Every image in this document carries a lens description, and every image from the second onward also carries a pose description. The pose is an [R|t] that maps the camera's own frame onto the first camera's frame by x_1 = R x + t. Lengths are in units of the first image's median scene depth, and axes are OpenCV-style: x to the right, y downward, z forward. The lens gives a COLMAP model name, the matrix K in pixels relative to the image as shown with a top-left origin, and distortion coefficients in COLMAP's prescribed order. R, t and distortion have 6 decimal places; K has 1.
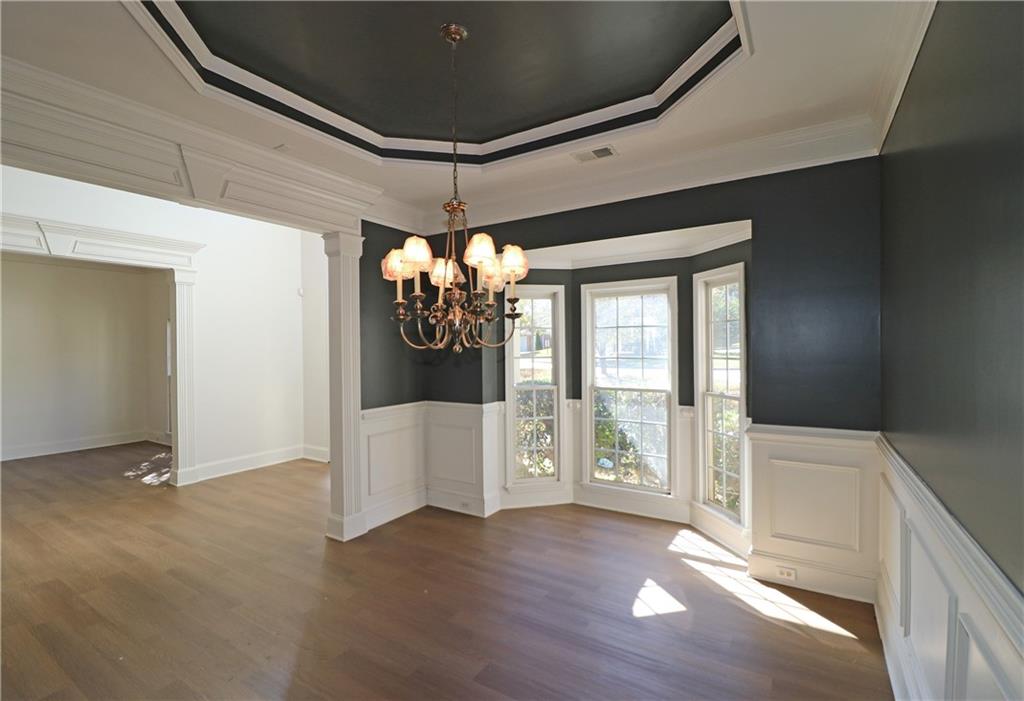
lens RADIAL K [[481.1, 0, 512.0], [0, 481.1, 350.5], [0, 0, 1]] dist [-0.000579, -0.000018]
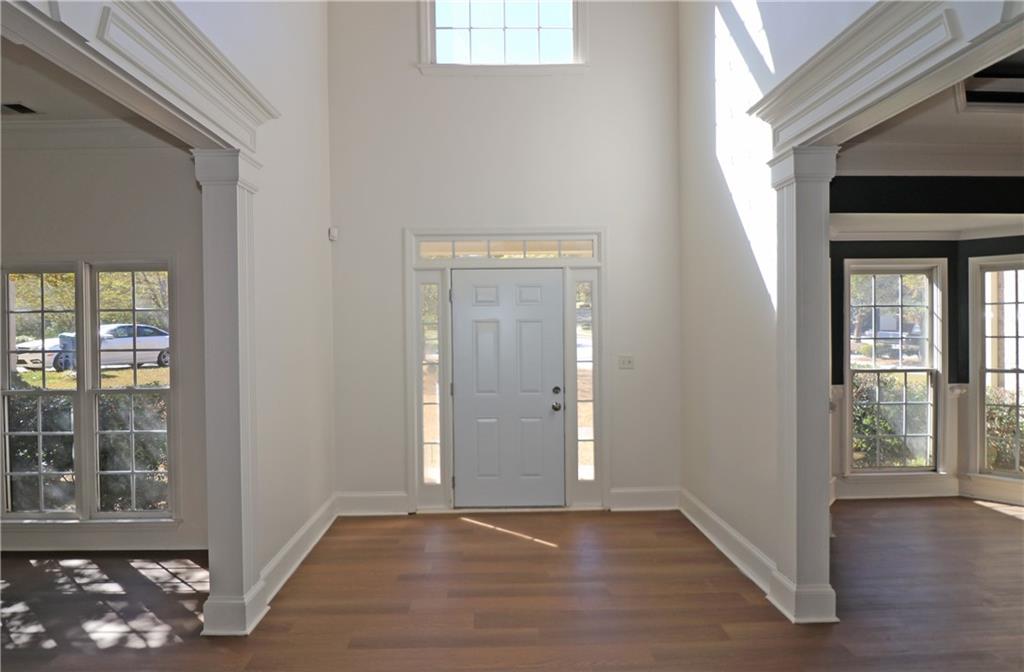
lens RADIAL K [[489.3, 0, 512.0], [0, 489.3, 336.0], [0, 0, 1]] dist [-0.000473, 0.000034]
pose [[0.828160, -0.009332, 0.560414, -1.002528], [0.005365, 0.999948, 0.008724, -0.002154], [-0.560466, -0.004218, 0.828167, 0.644799]]
